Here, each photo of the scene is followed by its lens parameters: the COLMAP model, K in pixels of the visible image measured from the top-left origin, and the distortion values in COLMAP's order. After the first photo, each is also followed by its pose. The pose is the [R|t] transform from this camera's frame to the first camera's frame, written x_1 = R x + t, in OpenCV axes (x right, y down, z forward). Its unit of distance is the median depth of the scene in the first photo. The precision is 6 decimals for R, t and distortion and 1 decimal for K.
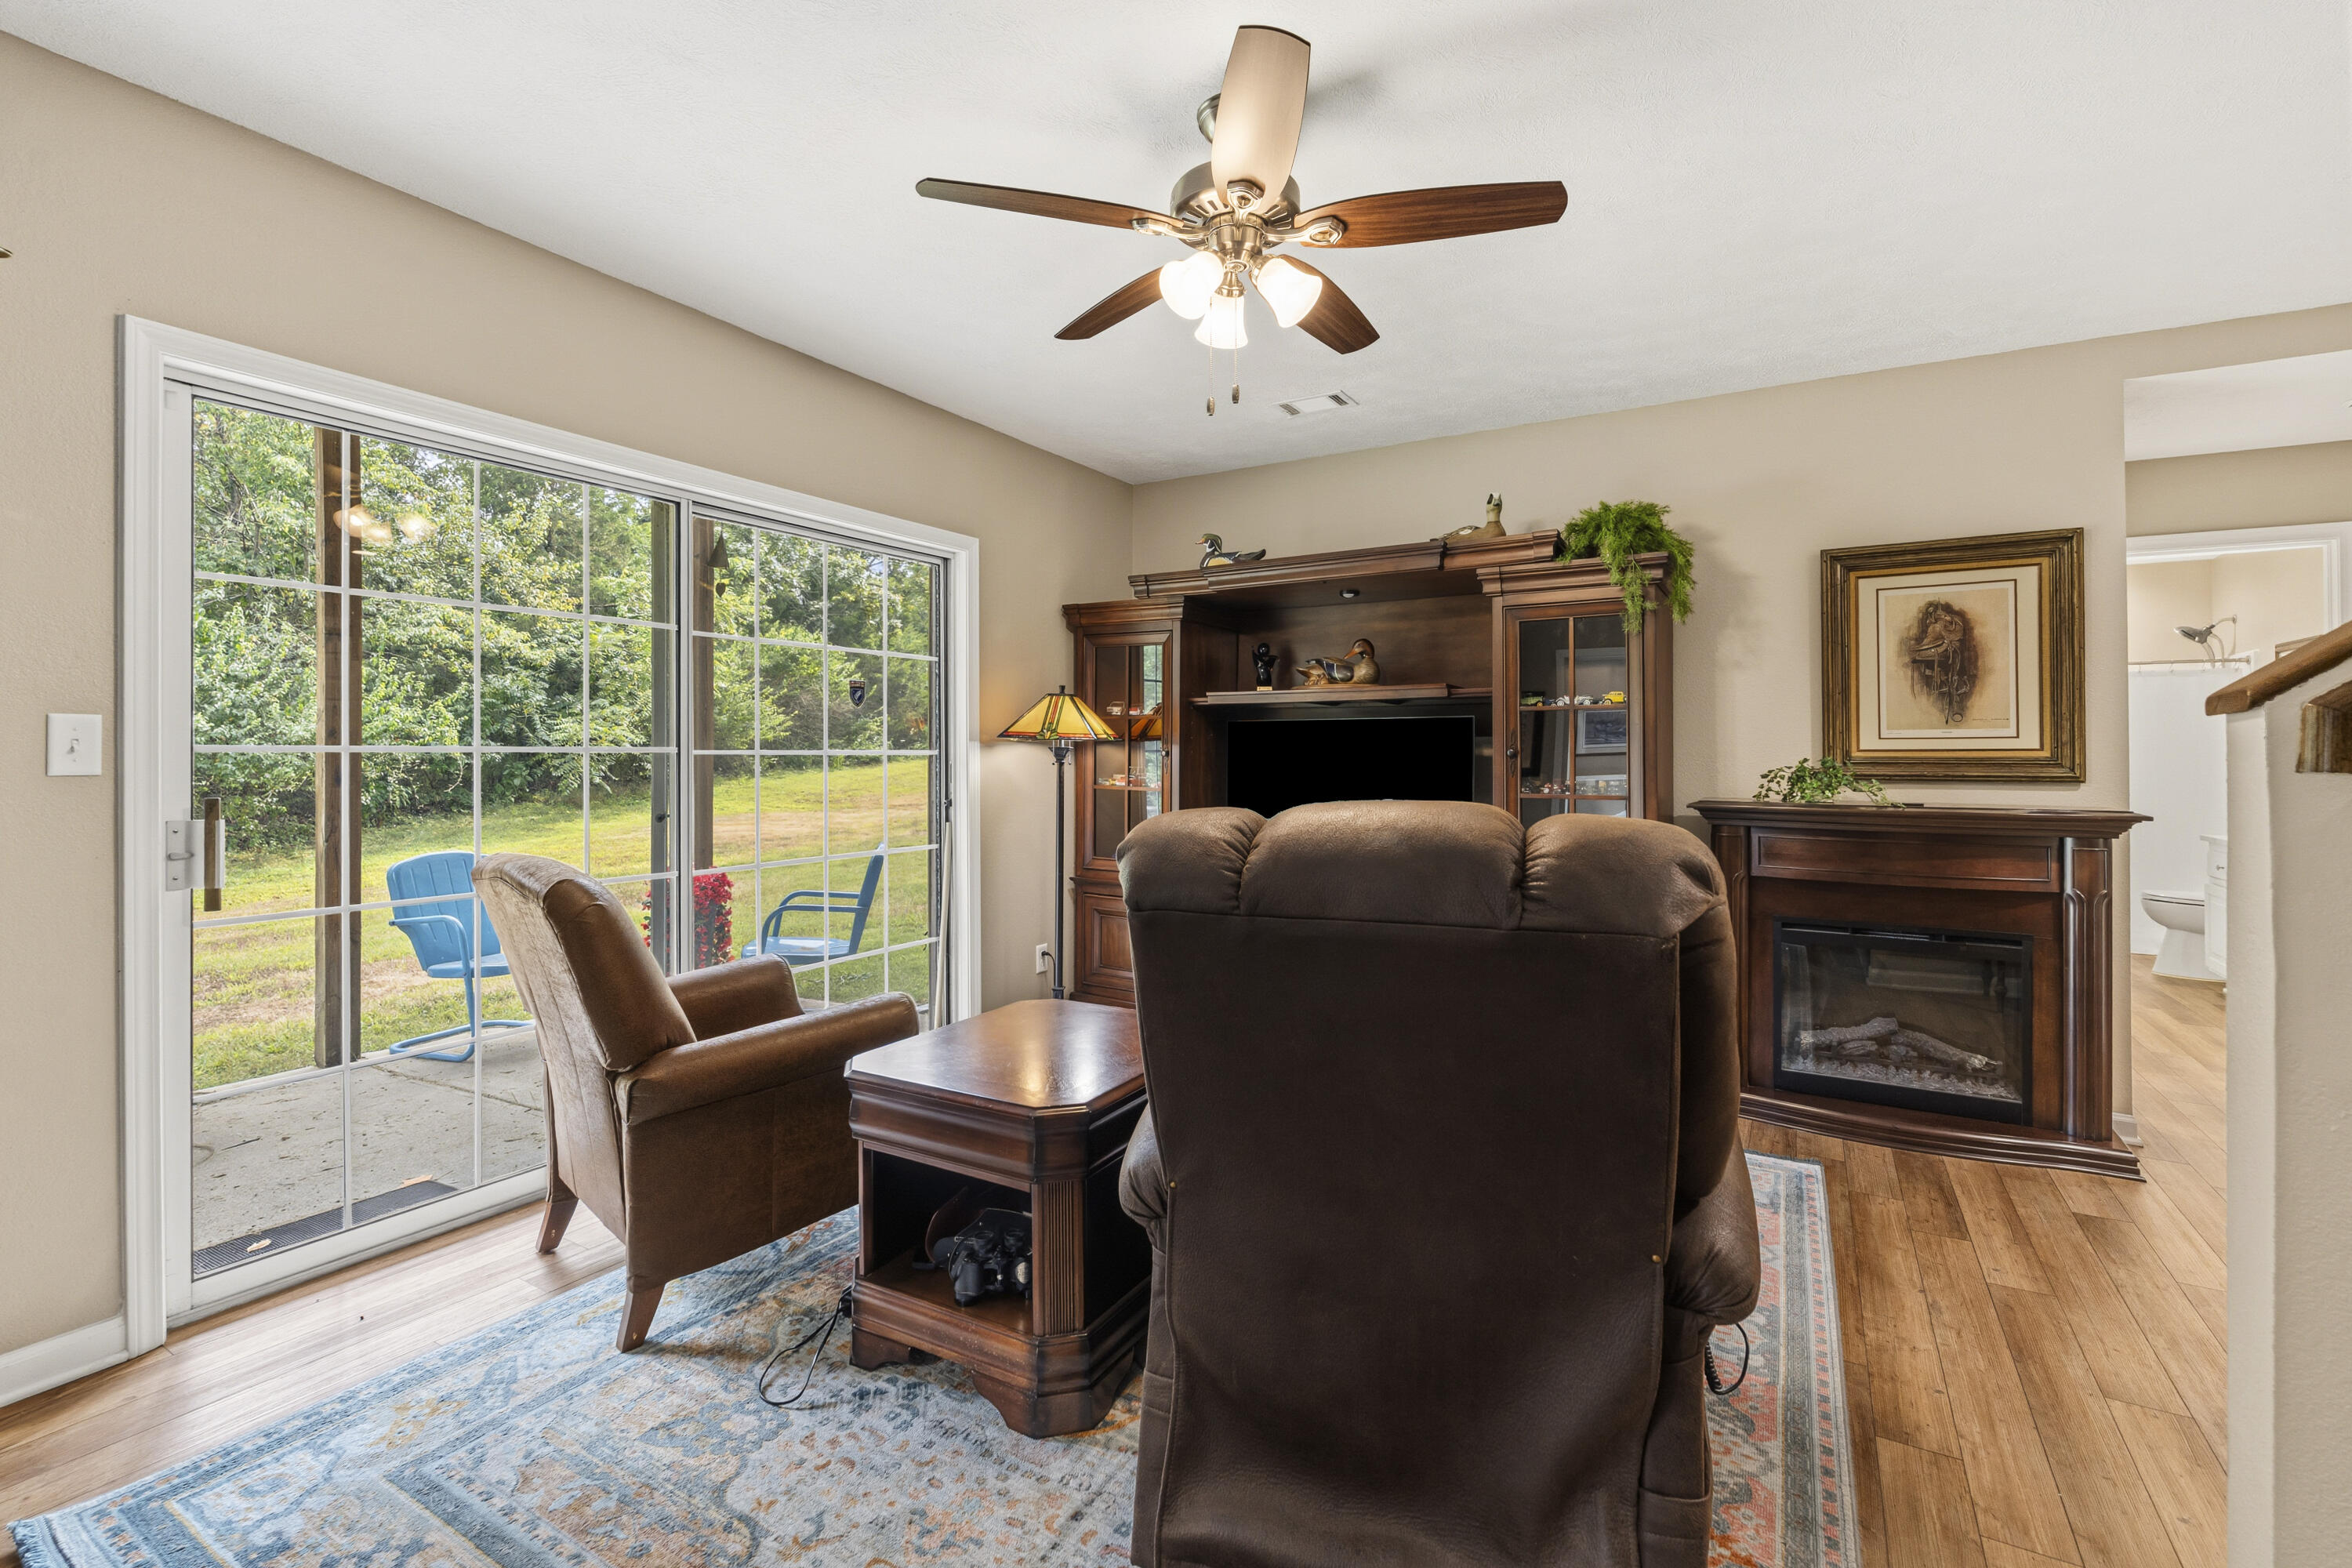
lens RADIAL K [[1040.2, 0, 1180.8], [0, 1040.2, 764.2], [0, 0, 1]] dist [0.012451, 0.000226]
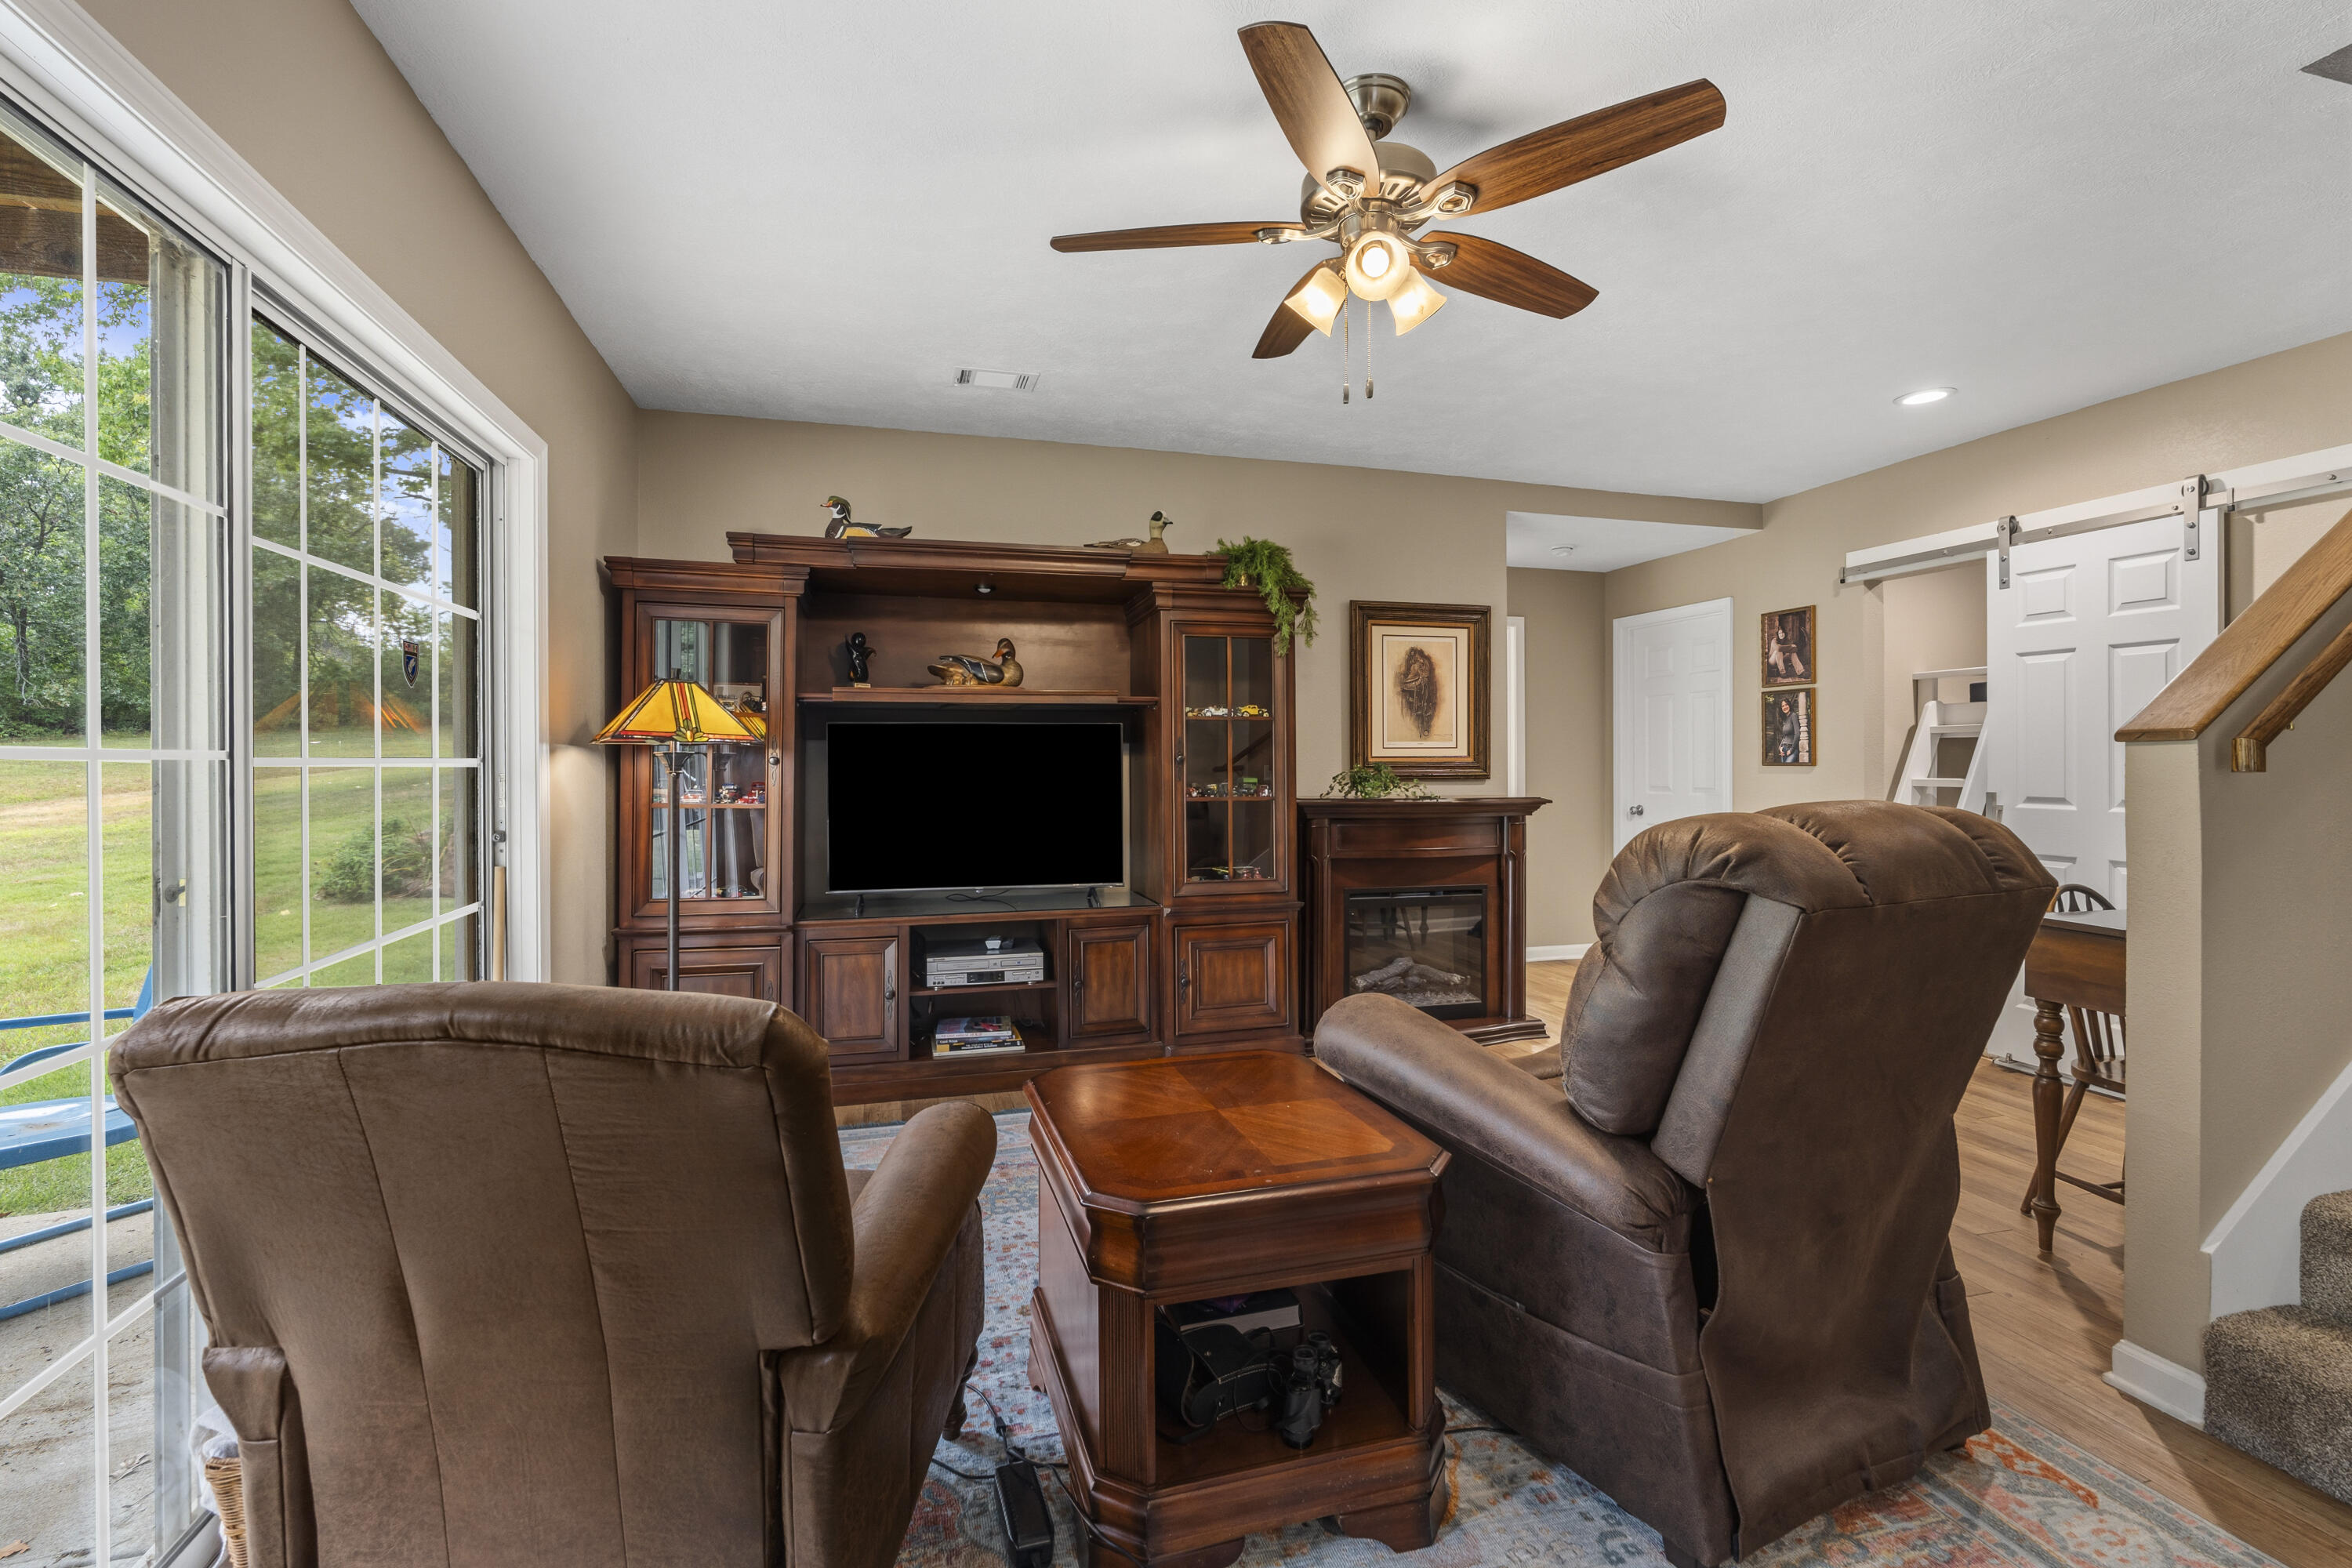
lens RADIAL K [[1040.2, 0, 1170.4], [0, 1040.2, 769.1], [0, 0, 1]] dist [0.012451, 0.000226]
pose [[0.698873, -0.008749, 0.715193, -0.465836], [0.009675, 0.999949, 0.002778, -0.004253], [-0.715181, 0.004978, 0.698922, 0.277187]]
